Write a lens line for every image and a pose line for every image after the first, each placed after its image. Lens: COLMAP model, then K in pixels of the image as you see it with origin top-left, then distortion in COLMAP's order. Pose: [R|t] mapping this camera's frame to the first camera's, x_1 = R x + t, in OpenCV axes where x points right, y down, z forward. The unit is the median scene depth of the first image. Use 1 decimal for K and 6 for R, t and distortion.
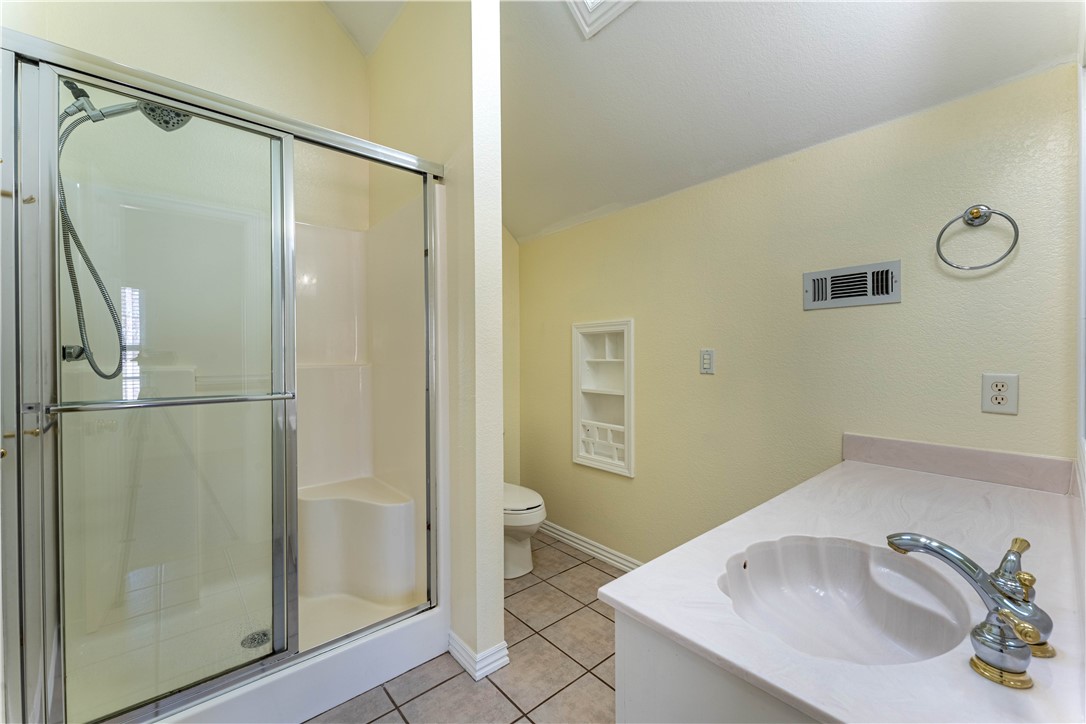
lens RADIAL K [[435.2, 0, 545.2], [0, 435.2, 358.4], [0, 0, 1]] dist [-0.001021, 0.000302]
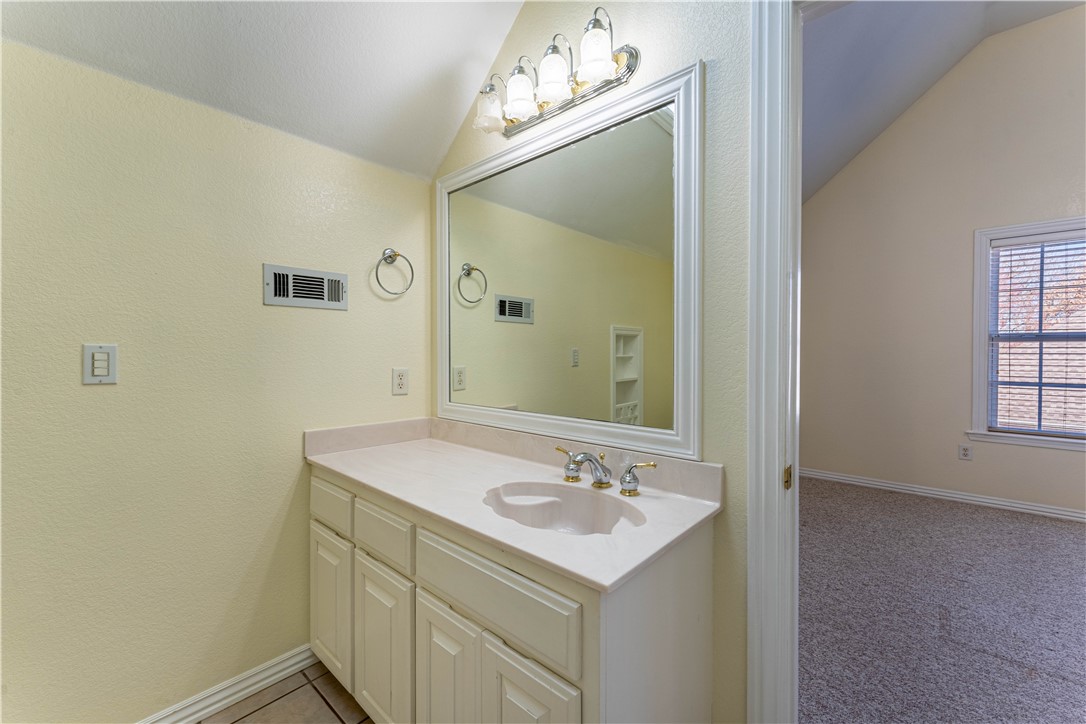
lens RADIAL K [[435.2, 0, 545.7], [0, 435.2, 357.9], [0, 0, 1]] dist [-0.001021, 0.000302]
pose [[-0.123756, -0.001964, 0.992311, -0.382627], [0.007962, 0.999964, 0.002972, 0.001824], [-0.992281, 0.008268, -0.123736, 0.556458]]
